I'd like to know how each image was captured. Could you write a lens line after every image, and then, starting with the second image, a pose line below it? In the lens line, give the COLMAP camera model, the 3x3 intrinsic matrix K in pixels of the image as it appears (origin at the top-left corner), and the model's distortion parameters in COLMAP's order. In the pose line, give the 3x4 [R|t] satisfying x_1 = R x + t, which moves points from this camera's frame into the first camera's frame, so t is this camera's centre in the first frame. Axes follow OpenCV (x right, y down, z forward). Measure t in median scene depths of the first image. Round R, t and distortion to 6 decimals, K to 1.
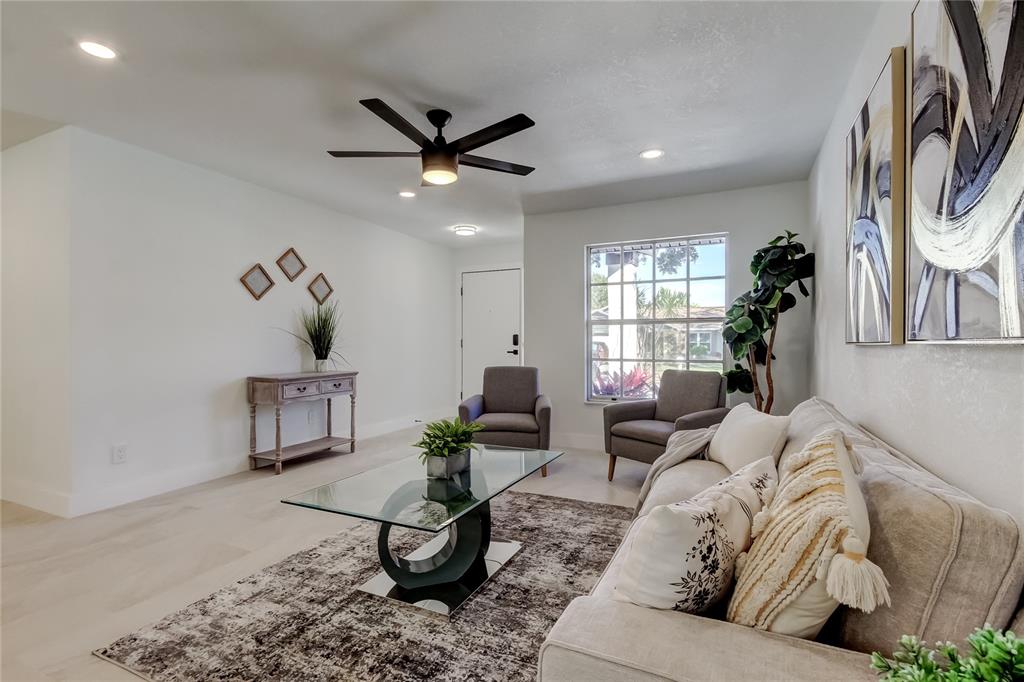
lens RADIAL K [[478.3, 0, 515.4], [0, 478.3, 337.6], [0, 0, 1]] dist [0.006031, 0.000208]
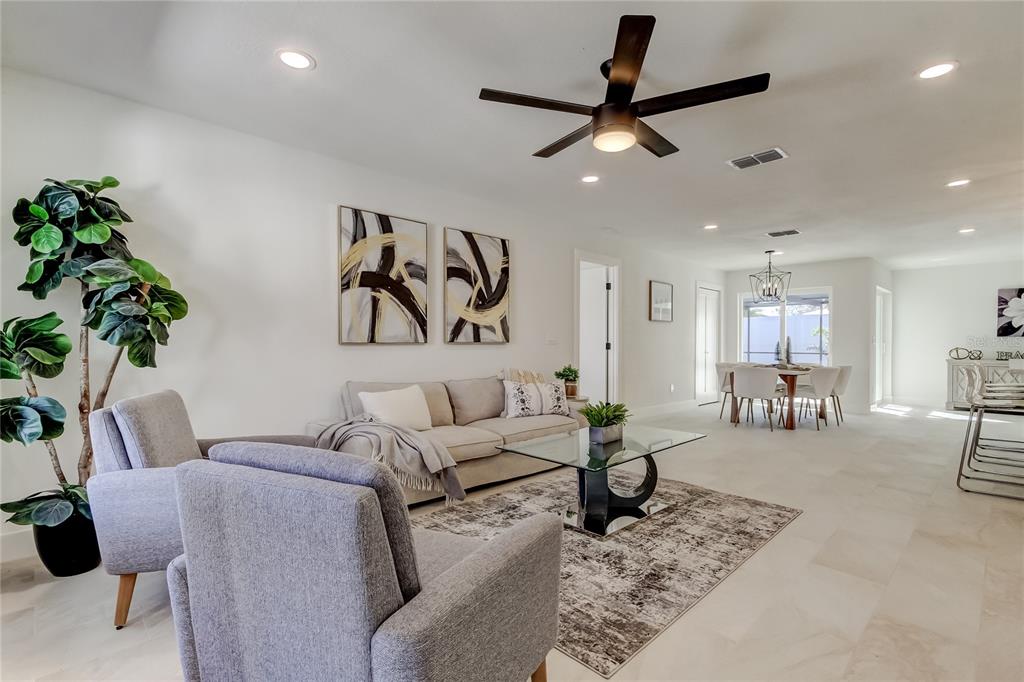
lens RADIAL K [[472.4, 0, 515.0], [0, 472.4, 348.8], [0, 0, 1]] dist [0.002849, -0.000033]
pose [[-0.933755, -0.006399, 0.357856, -0.352958], [-0.006566, 0.999978, 0.000749, 0.023726], [-0.357853, -0.001651, -0.933777, 2.220730]]
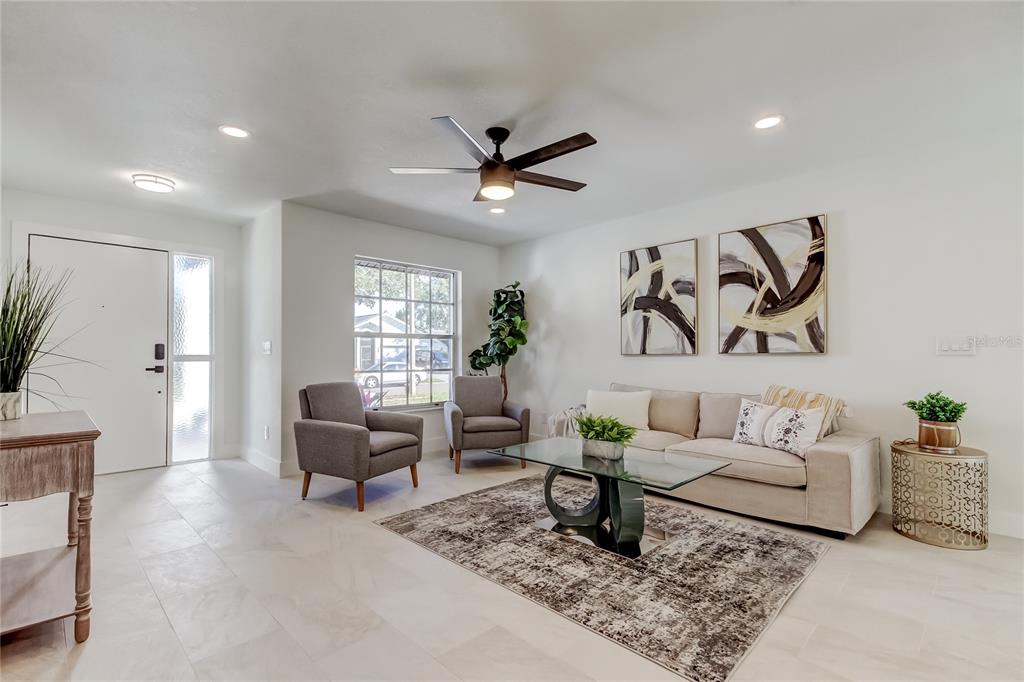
lens RADIAL K [[472.4, 0, 515.0], [0, 472.4, 348.8], [0, 0, 1]] dist [0.002849, -0.000033]
pose [[0.342189, 0.007799, 0.939599, -1.341084], [-0.007535, 0.999956, -0.005556, 0.000936], [-0.939601, -0.005179, 0.342232, 0.754317]]
